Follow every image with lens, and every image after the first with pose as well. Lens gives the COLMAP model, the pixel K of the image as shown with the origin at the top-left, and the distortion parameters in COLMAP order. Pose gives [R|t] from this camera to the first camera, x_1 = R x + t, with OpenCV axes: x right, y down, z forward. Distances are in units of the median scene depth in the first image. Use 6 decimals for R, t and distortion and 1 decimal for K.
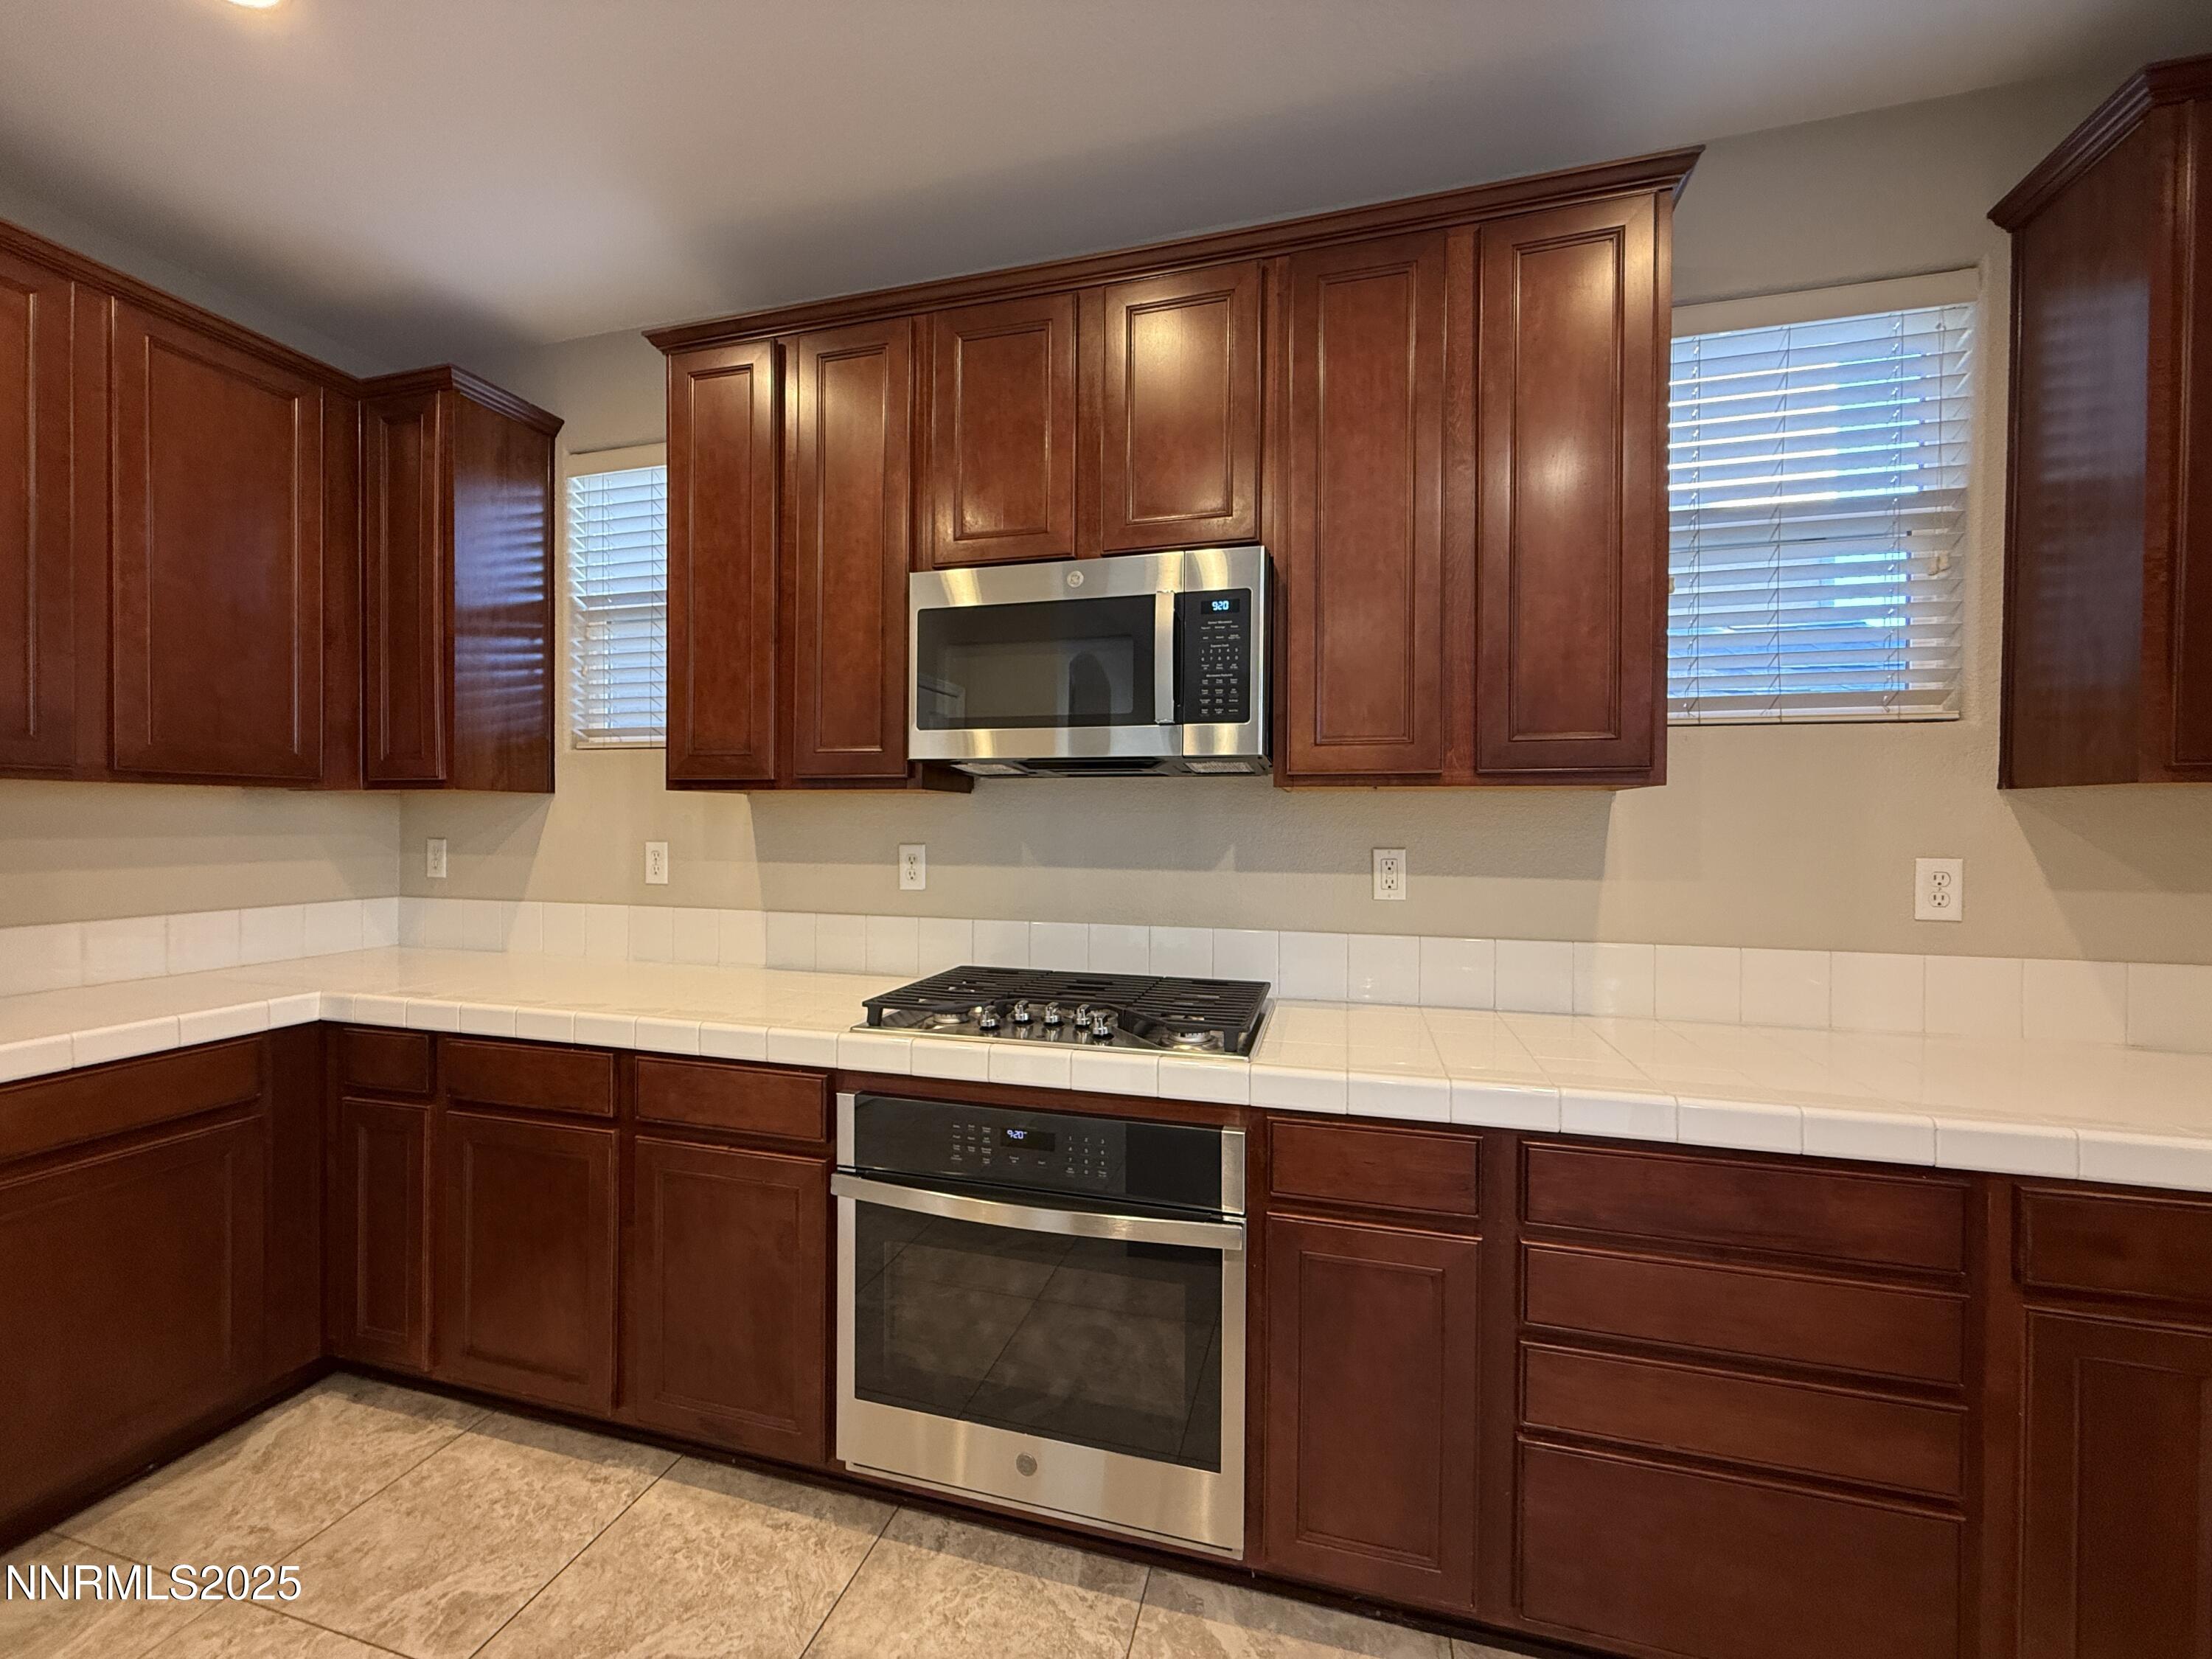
lens RADIAL K [[881.8, 0, 1097.0], [0, 881.8, 830.1], [0, 0, 1]] dist [-0.000277, 0.002031]
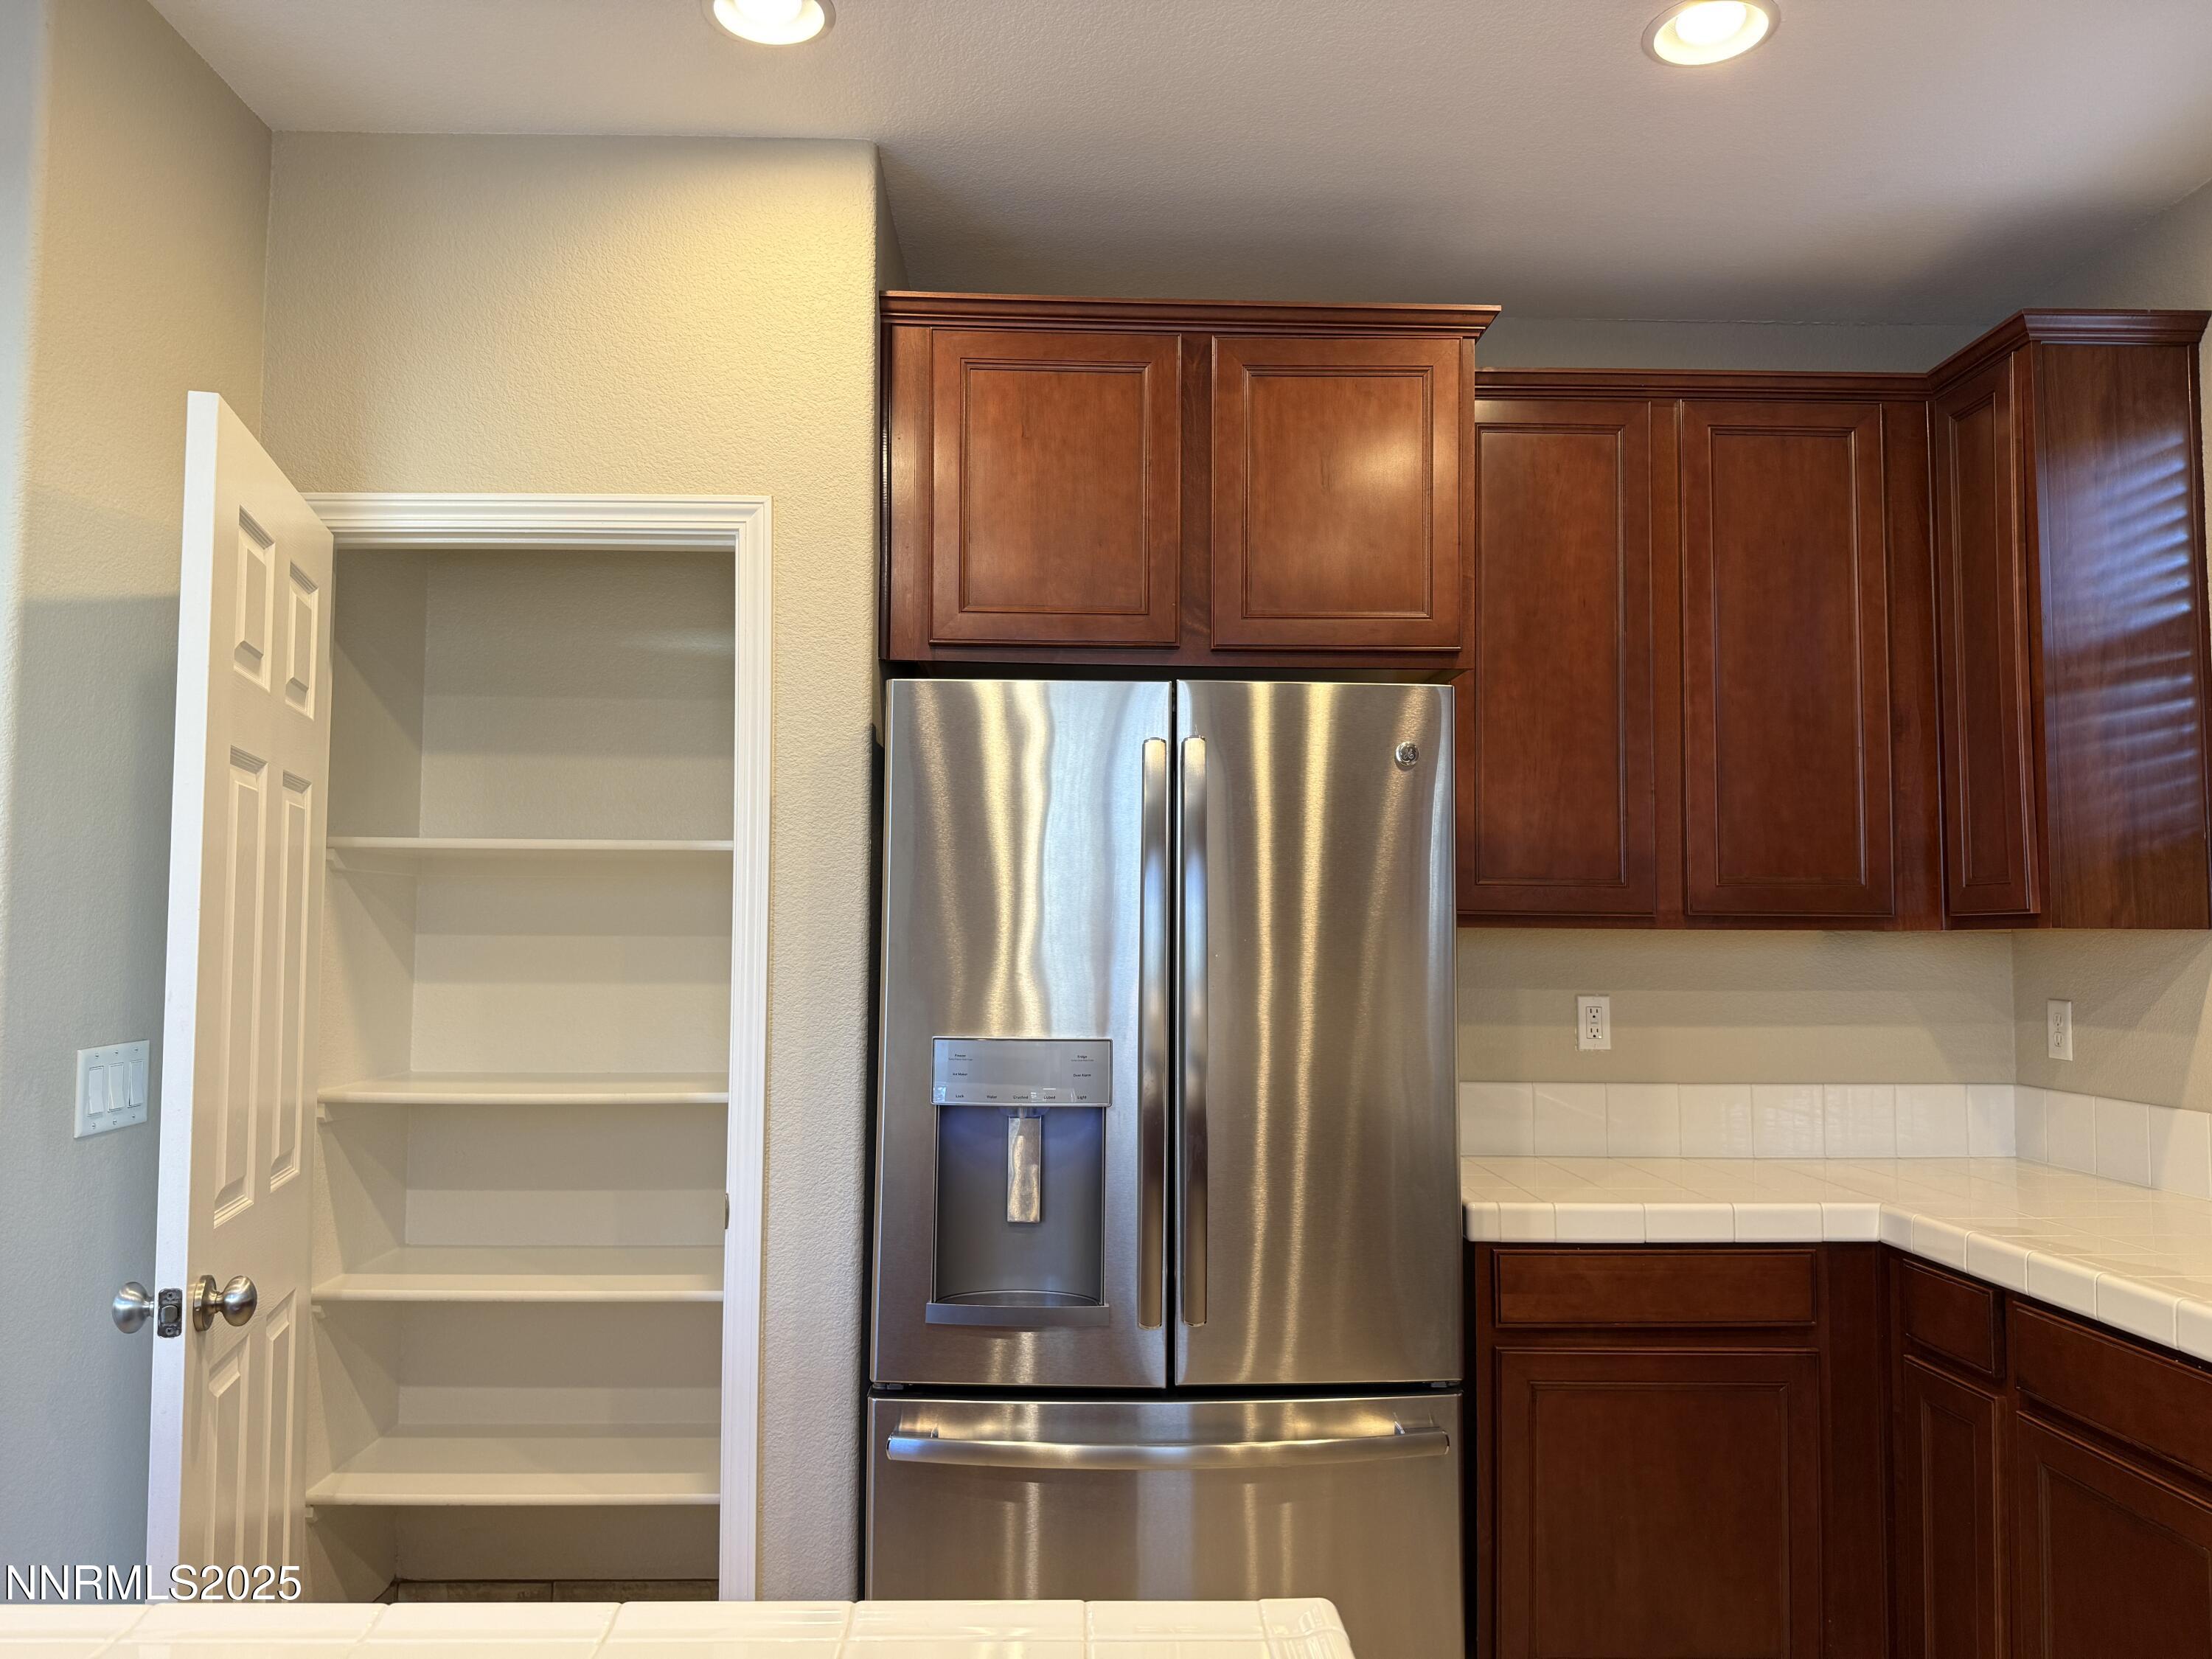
lens RADIAL K [[1559.1, 0, 1114.6], [0, 1559.1, 845.0], [0, 0, 1]] dist [0.043368, -0.056759]
pose [[0.306189, -0.064213, -0.949803, 0.201790], [-0.013684, 0.997323, -0.071837, -0.015435], [0.951873, 0.034993, 0.304490, -0.034036]]
